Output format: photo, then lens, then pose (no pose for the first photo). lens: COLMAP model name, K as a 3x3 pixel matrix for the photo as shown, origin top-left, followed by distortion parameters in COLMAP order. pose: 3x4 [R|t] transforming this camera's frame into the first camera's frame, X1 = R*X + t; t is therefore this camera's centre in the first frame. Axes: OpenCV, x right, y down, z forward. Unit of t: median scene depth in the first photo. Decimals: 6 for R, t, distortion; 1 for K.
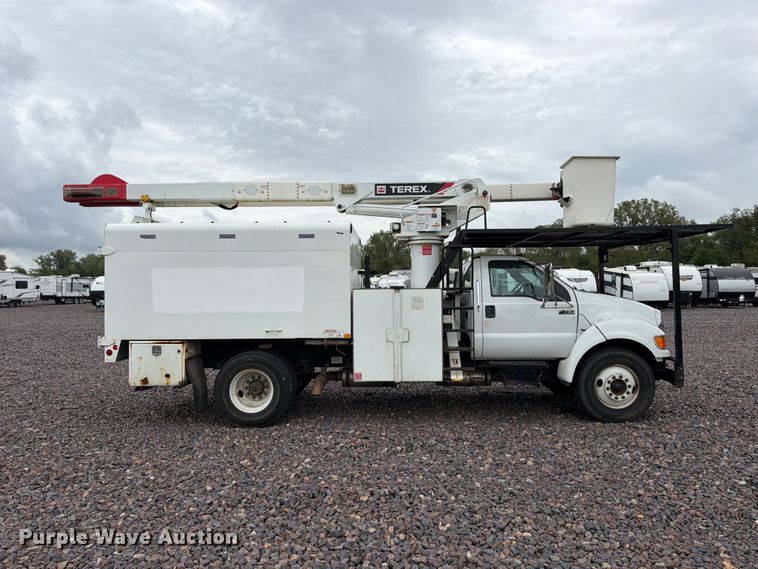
lens RADIAL K [[554.6, 0, 379.0], [0, 554.6, 284.5], [0, 0, 1]] dist [0.068886, -0.001920]
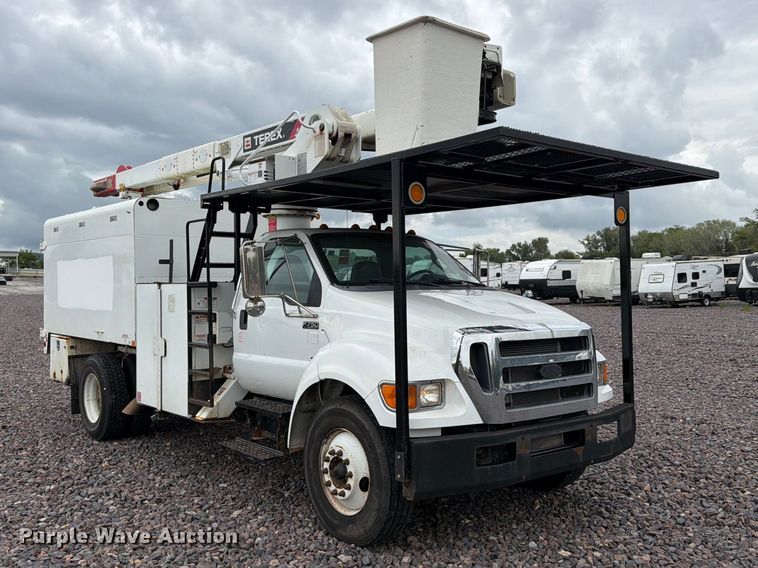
lens RADIAL K [[759.7, 0, 379.0], [0, 759.7, 284.0], [0, 0, 1]] dist [0.006532, -0.008595]
pose [[0.638247, 0.001225, -0.769831, 0.104018], [0.014907, 0.999792, 0.013950, -0.000195], [0.769687, -0.020379, 0.638096, 0.060912]]
